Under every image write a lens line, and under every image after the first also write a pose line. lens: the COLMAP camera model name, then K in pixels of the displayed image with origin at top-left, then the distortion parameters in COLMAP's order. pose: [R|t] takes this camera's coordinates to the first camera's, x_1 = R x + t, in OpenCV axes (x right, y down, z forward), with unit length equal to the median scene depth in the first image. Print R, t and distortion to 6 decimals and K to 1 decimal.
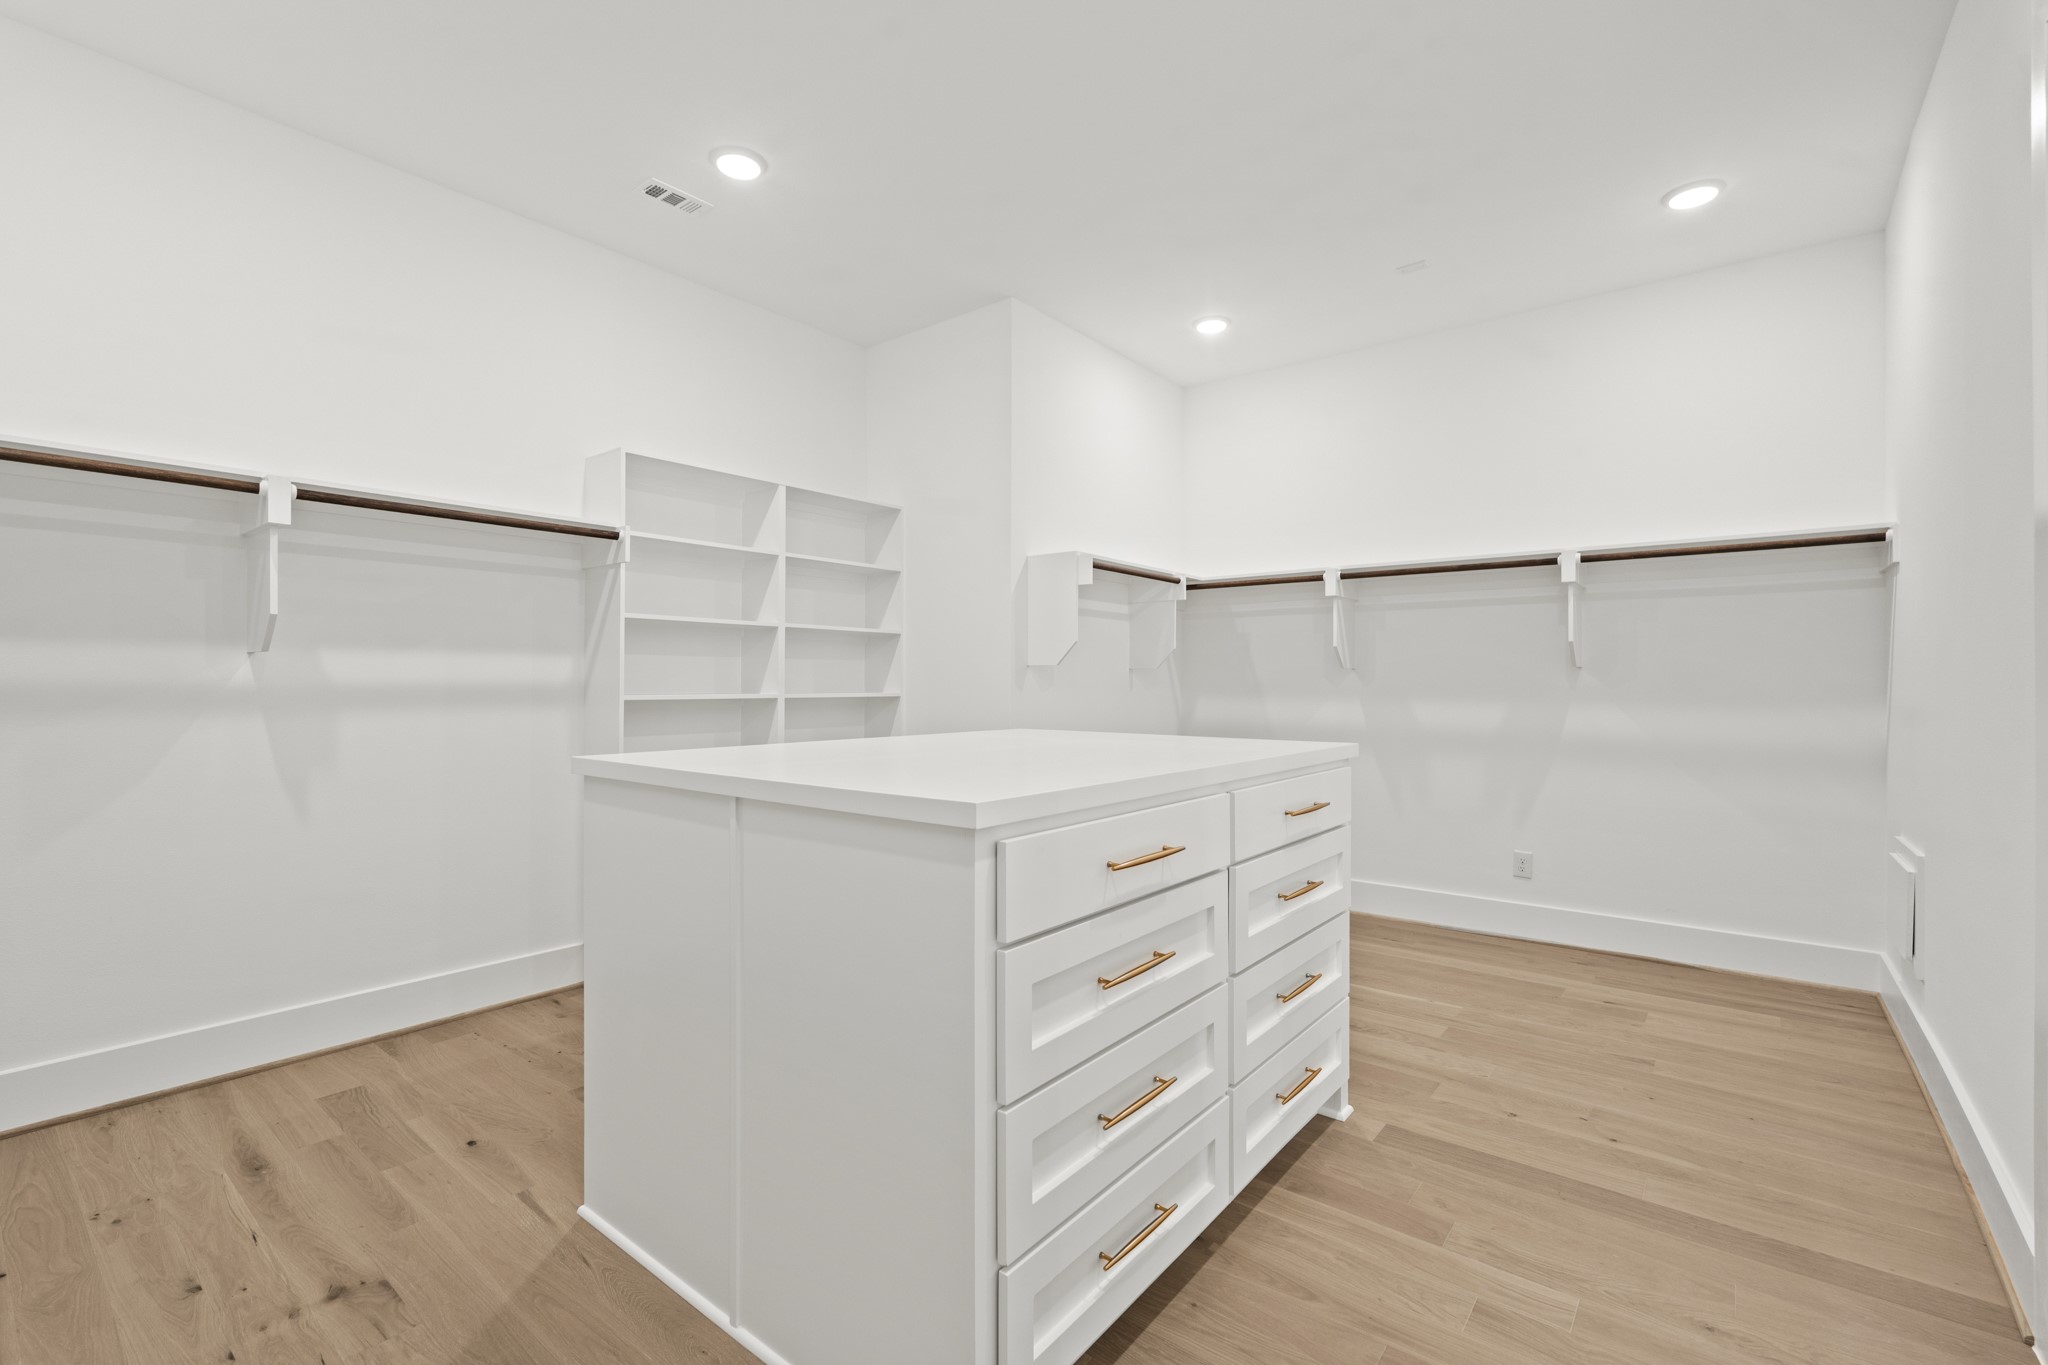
lens RADIAL K [[904.4, 0, 1020.1], [0, 904.4, 684.3], [0, 0, 1]] dist [-0.003787, 0.000259]
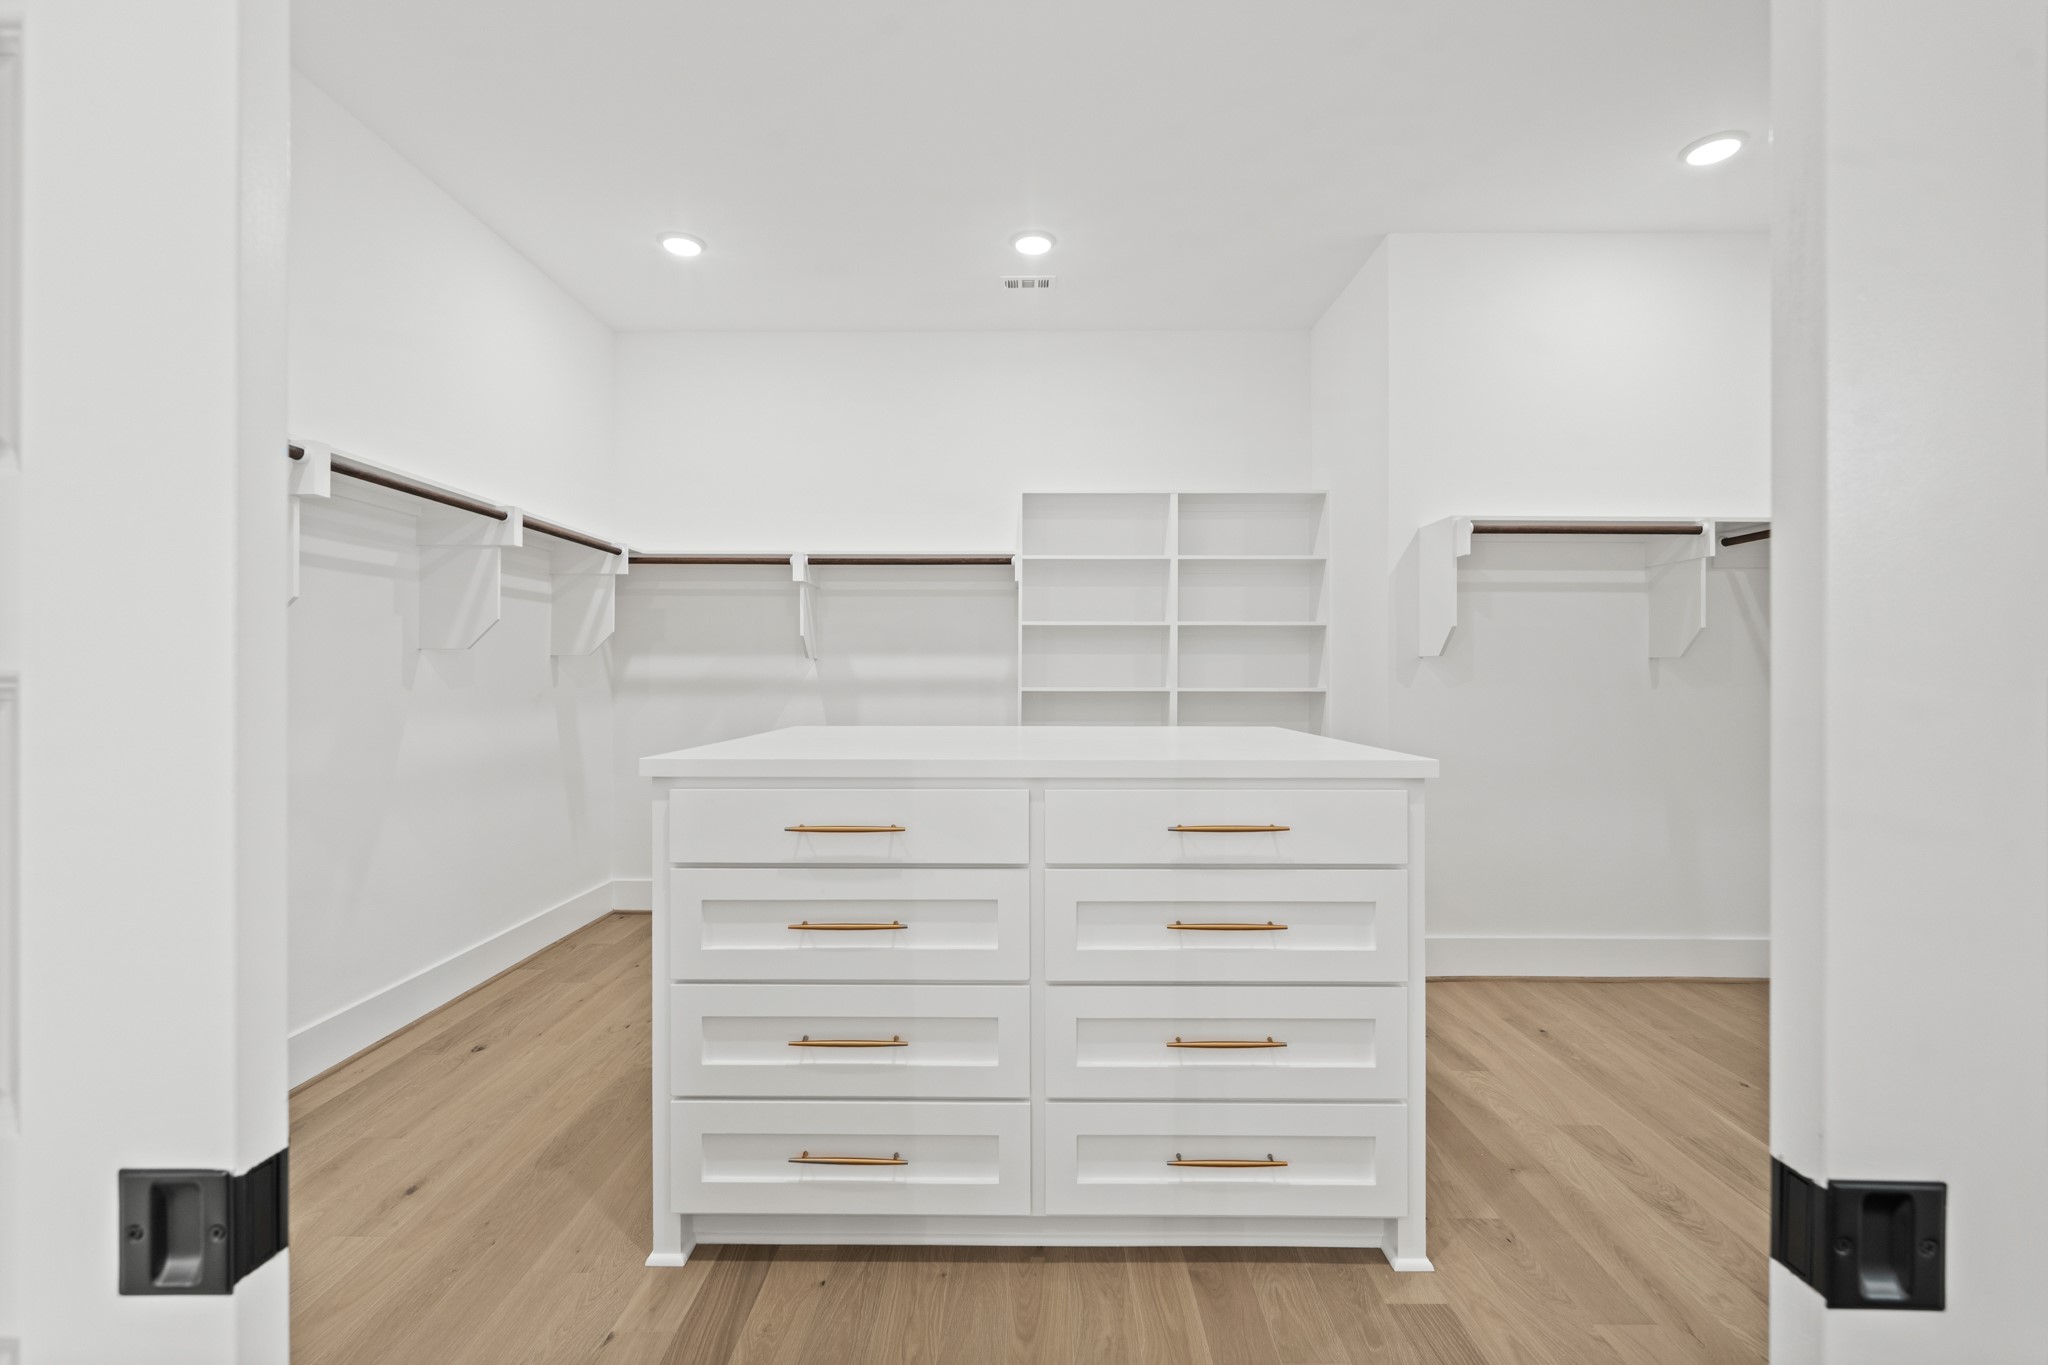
lens RADIAL K [[904.4, 0, 1020.1], [0, 904.4, 684.3], [0, 0, 1]] dist [-0.003787, 0.000259]
pose [[0.611384, 0.004973, -0.791318, 0.556620], [-0.002526, 0.999987, 0.004333, 0.002789], [0.791330, -0.000650, 0.611389, 0.229105]]
